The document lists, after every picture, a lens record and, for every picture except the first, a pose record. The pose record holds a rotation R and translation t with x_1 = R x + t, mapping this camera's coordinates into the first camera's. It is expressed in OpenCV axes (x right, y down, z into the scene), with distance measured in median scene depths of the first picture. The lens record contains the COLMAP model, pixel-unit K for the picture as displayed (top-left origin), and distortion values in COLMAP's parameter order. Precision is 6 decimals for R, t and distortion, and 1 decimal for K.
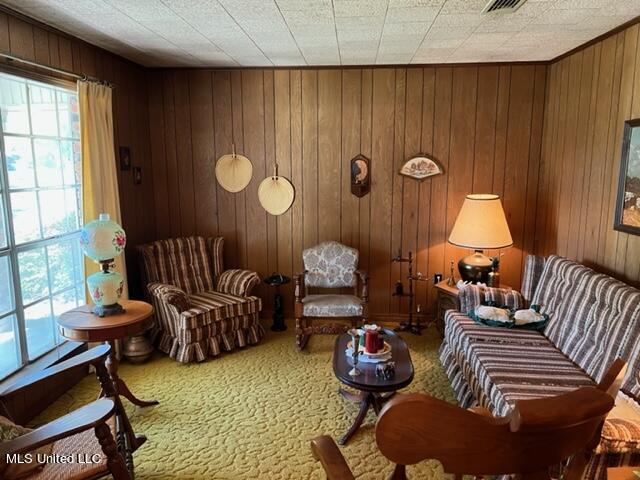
lens RADIAL K [[480.7, 0, 318.9], [0, 480.7, 241.9], [0, 0, 1]] dist [0.059763, -0.056977]
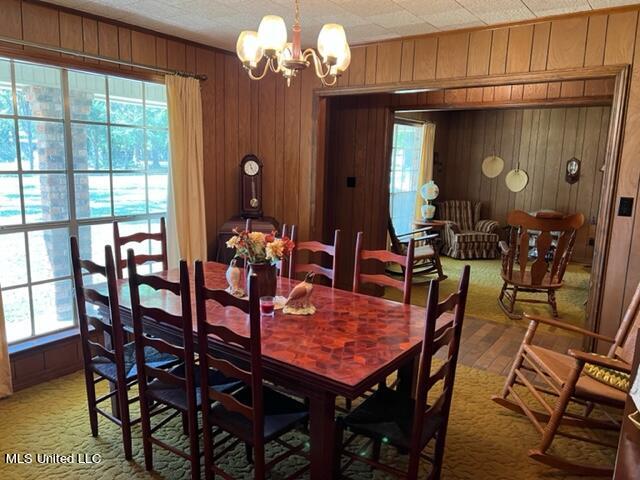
lens RADIAL K [[480.7, 0, 316.7], [0, 480.7, 240.5], [0, 0, 1]] dist [0.059763, -0.056977]
pose [[0.856772, 0.110142, -0.503796, 0.206148], [-0.112394, 0.993323, 0.026023, 0.158428], [0.503298, 0.034328, 0.863431, -0.893298]]
